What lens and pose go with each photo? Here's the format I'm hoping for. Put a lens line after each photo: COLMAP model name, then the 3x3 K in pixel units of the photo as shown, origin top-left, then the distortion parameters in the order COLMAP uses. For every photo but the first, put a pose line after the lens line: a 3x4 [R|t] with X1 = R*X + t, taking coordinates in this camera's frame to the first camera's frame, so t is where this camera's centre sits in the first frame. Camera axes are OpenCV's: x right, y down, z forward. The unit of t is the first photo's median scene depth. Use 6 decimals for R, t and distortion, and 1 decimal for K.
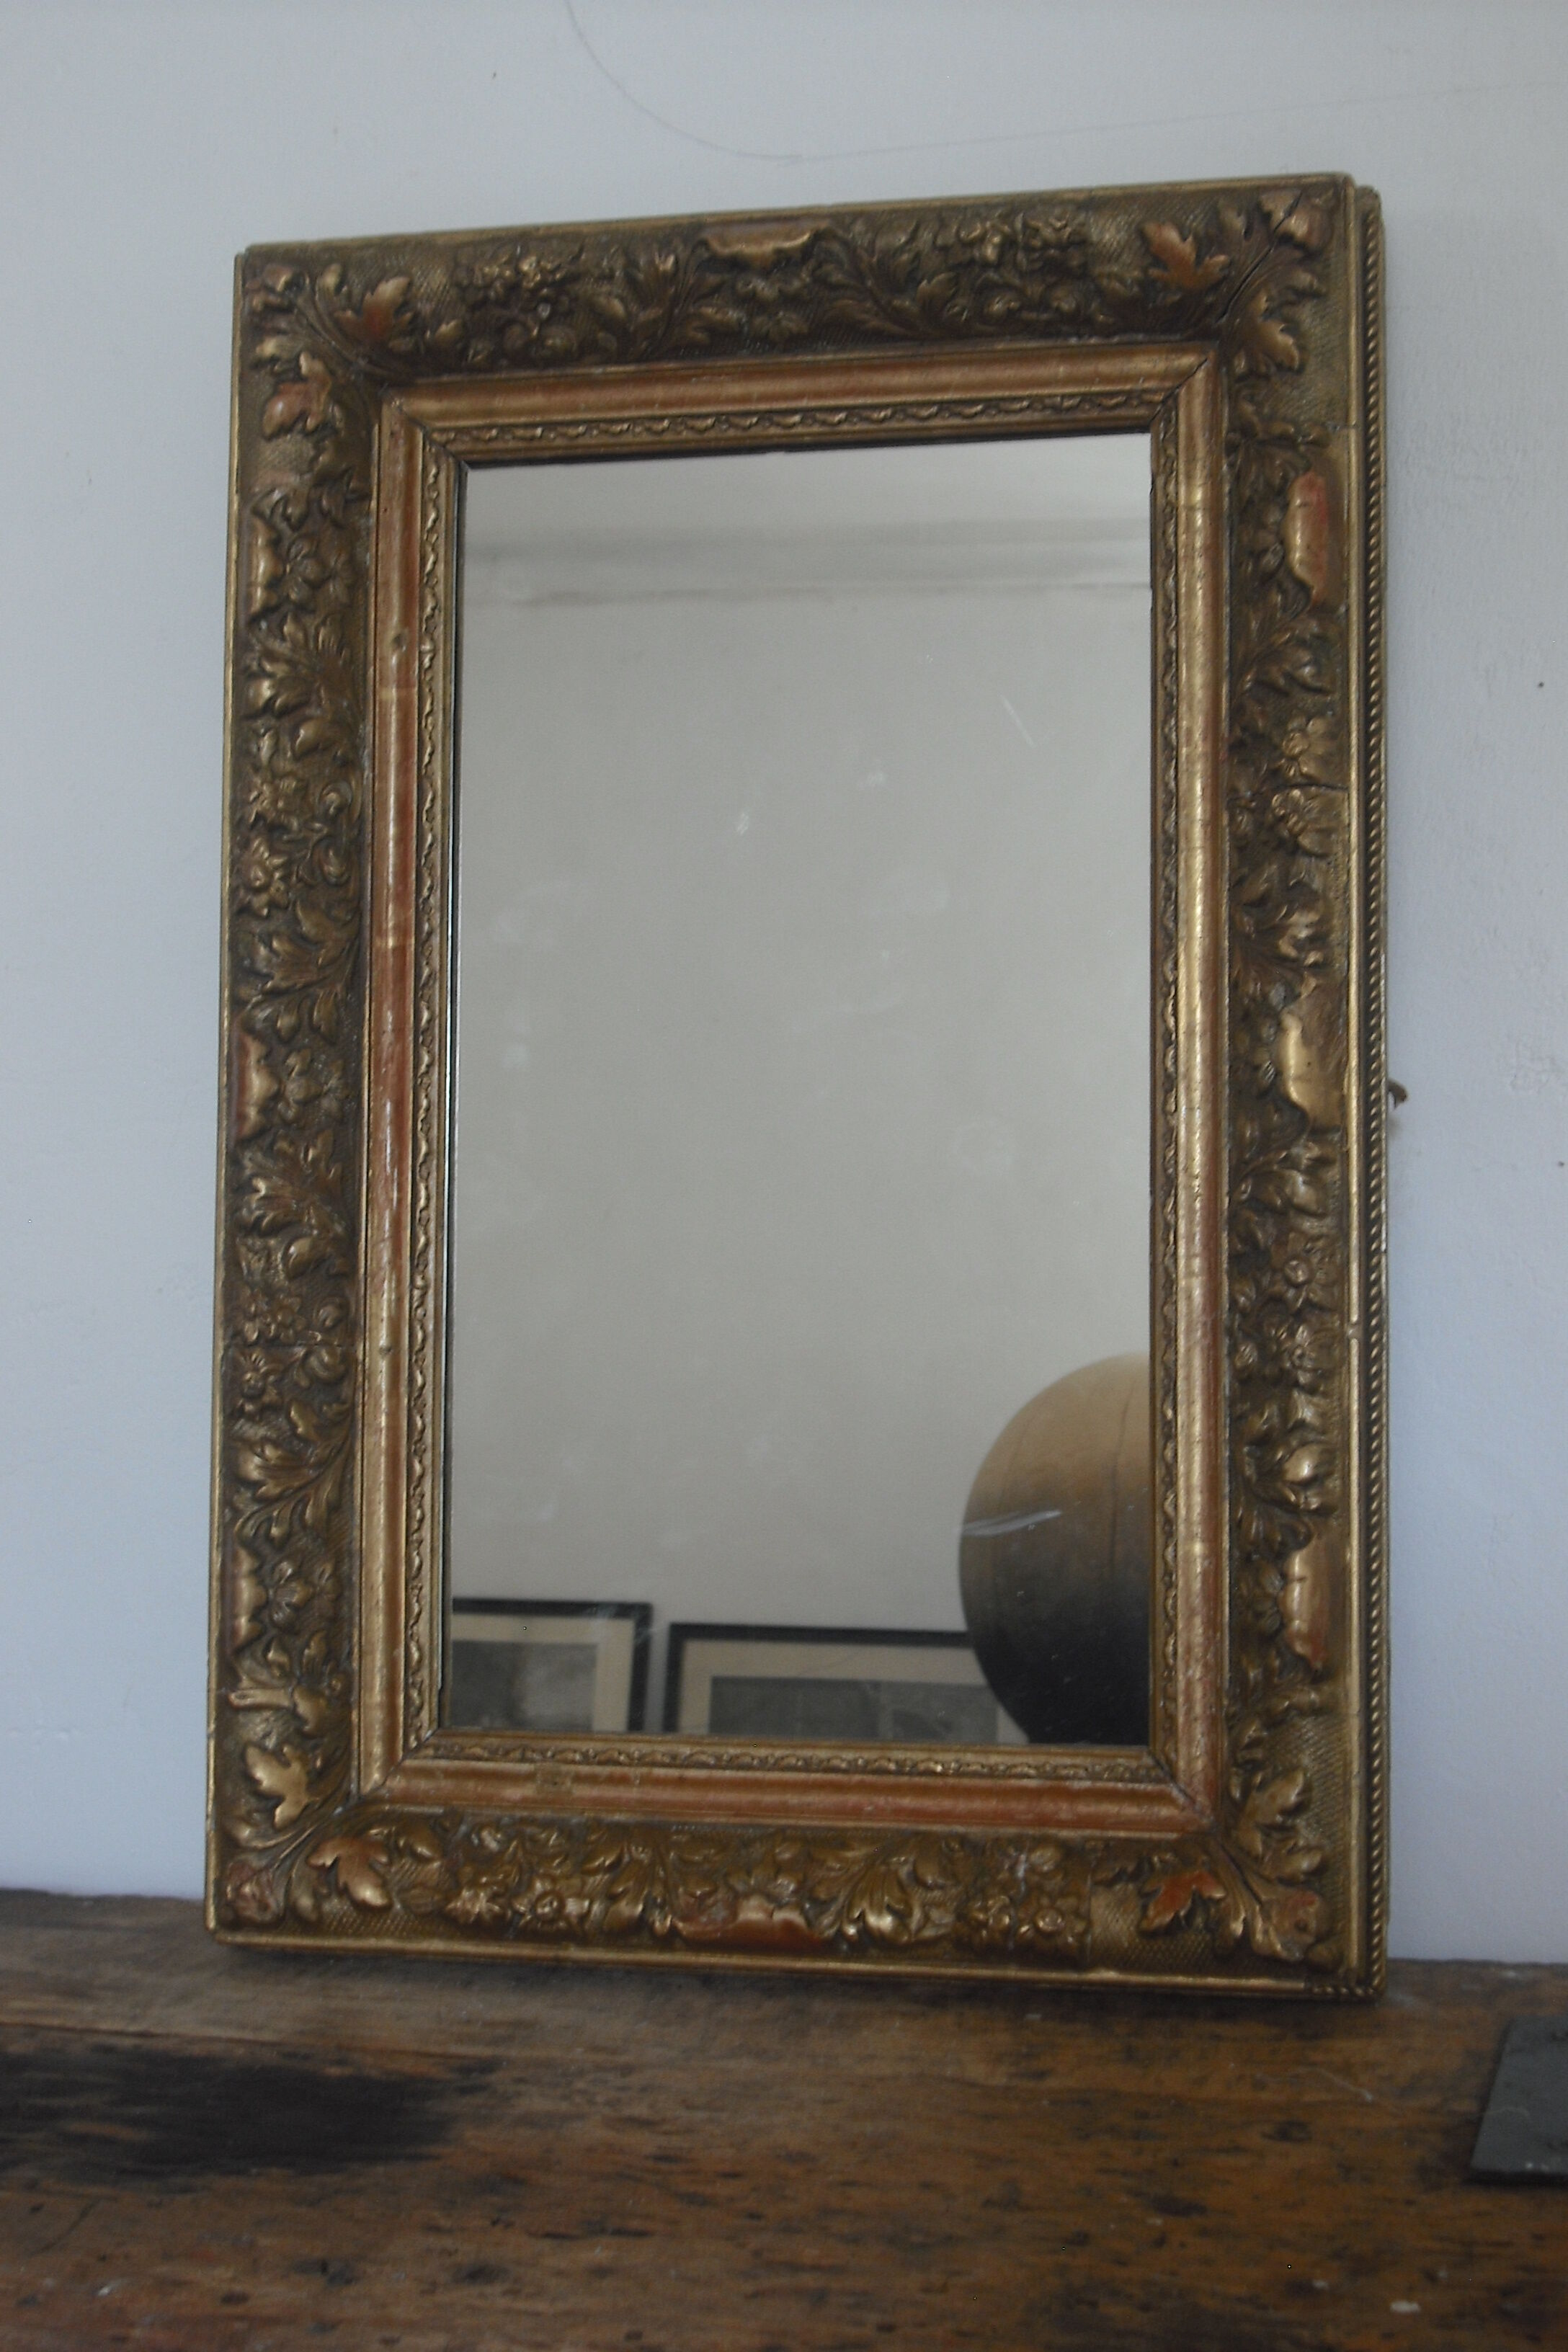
lens RADIAL K [[3747.0, 0, 784.0], [0, 3747.0, 1176.0], [0, 0, 1]] dist [0.024204, -0.010968]
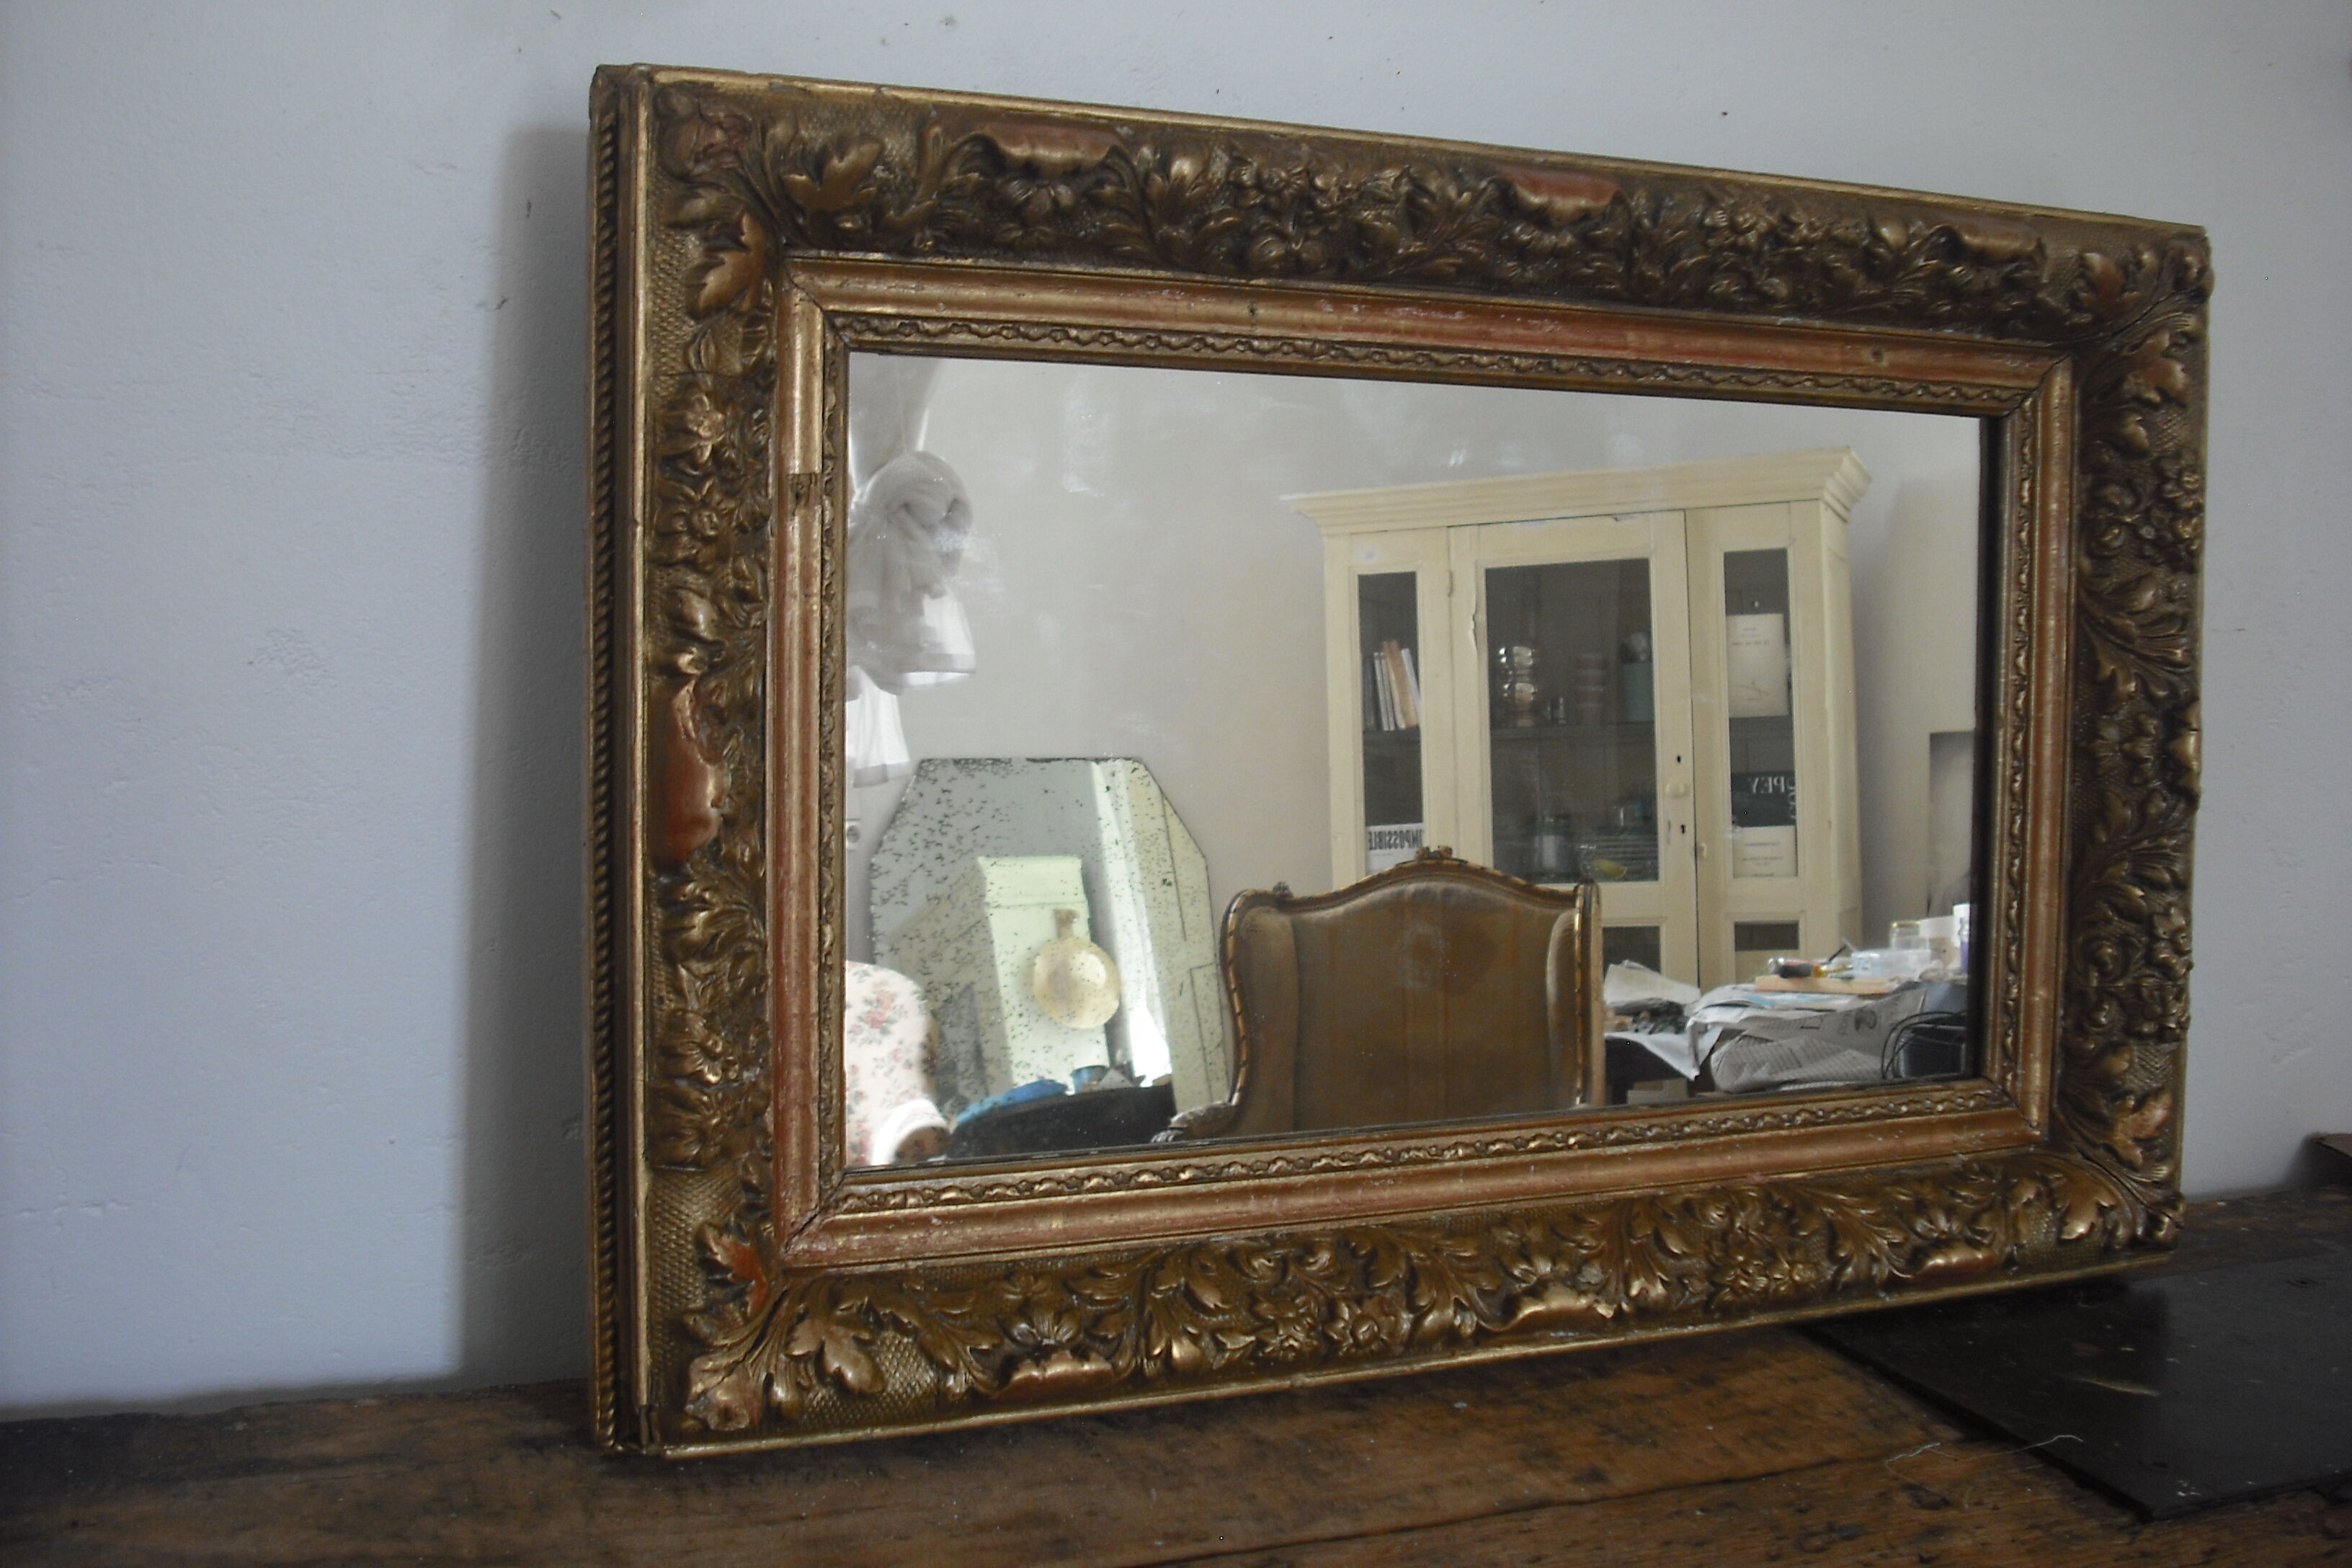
lens RADIAL K [[2594.6, 0, 1176.0], [0, 2594.6, 784.0], [0, 0, 1]] dist [-0.126351, 0.010408]
pose [[-0.110767, -0.976548, 0.184618, -0.127182], [0.896130, -0.017814, 0.443433, -0.415775], [-0.429745, 0.214560, 0.877088, 0.461220]]
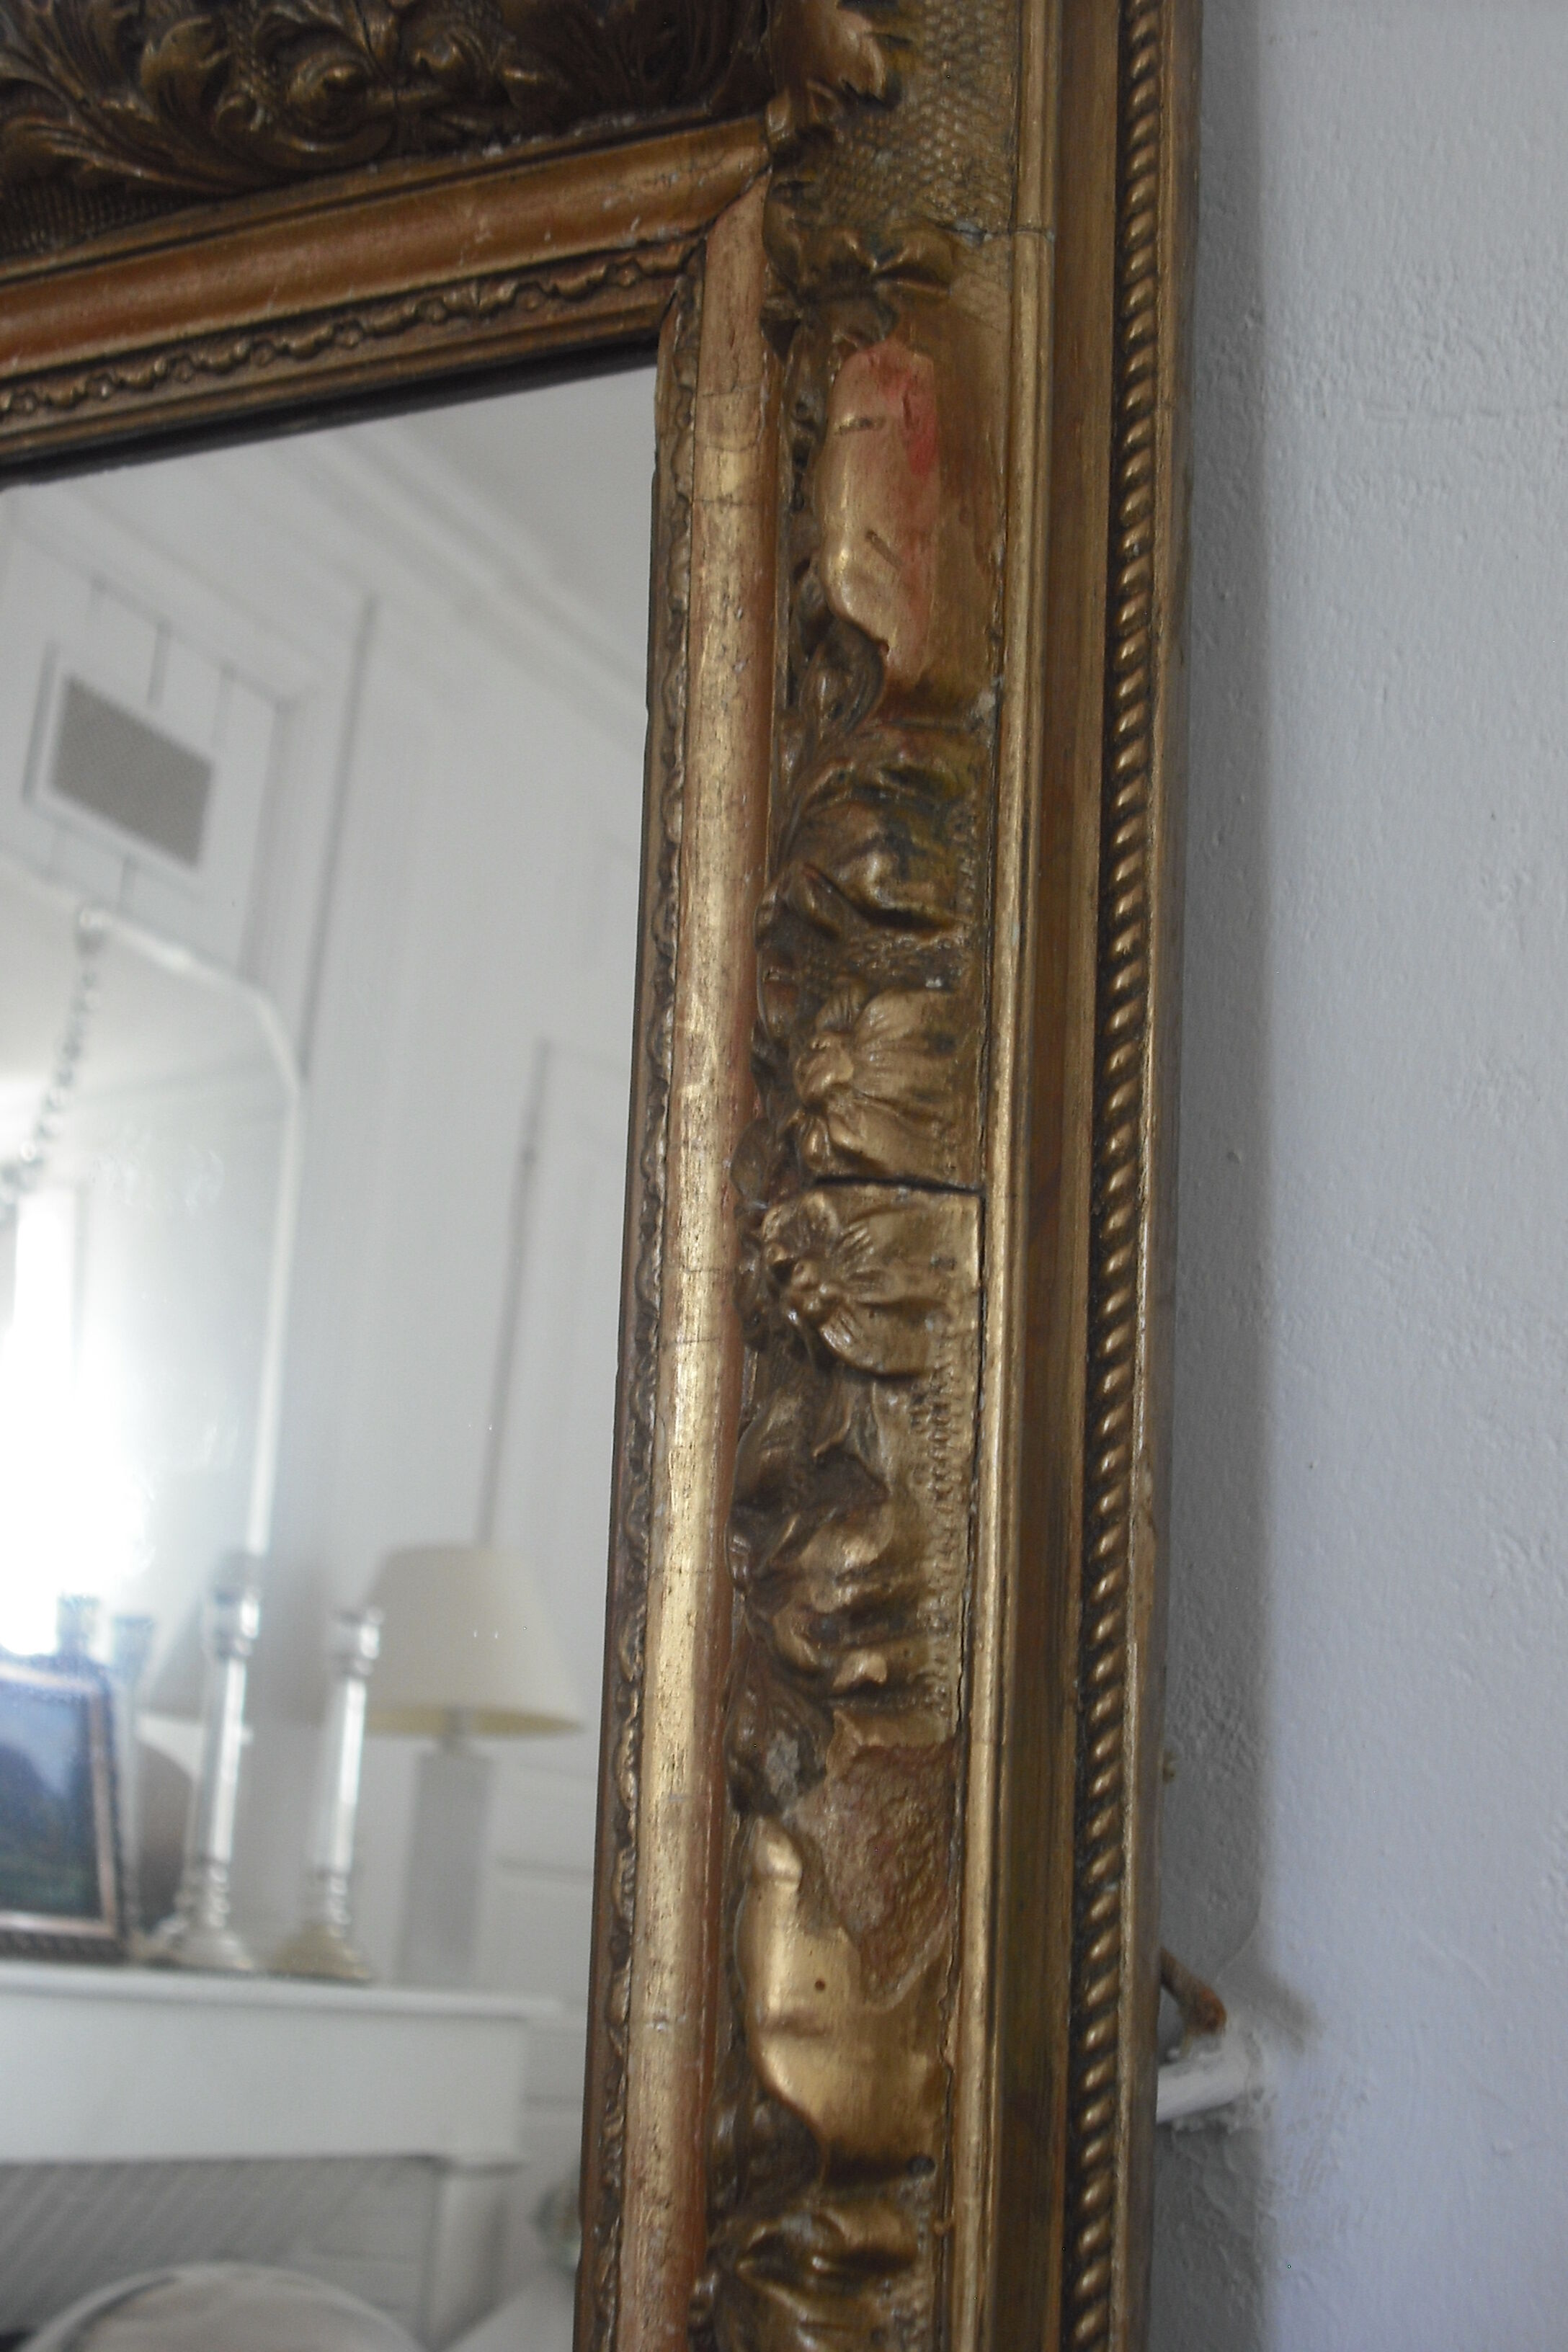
lens RADIAL K [[3098.4, 0, 784.0], [0, 3098.4, 1176.0], [0, 0, 1]] dist [-0.059485, -0.033026]
pose [[0.966508, -0.005464, -0.256578, 0.208878], [-0.019263, 0.995409, -0.093759, -0.076752], [0.255912, 0.095562, 0.961965, 0.713711]]
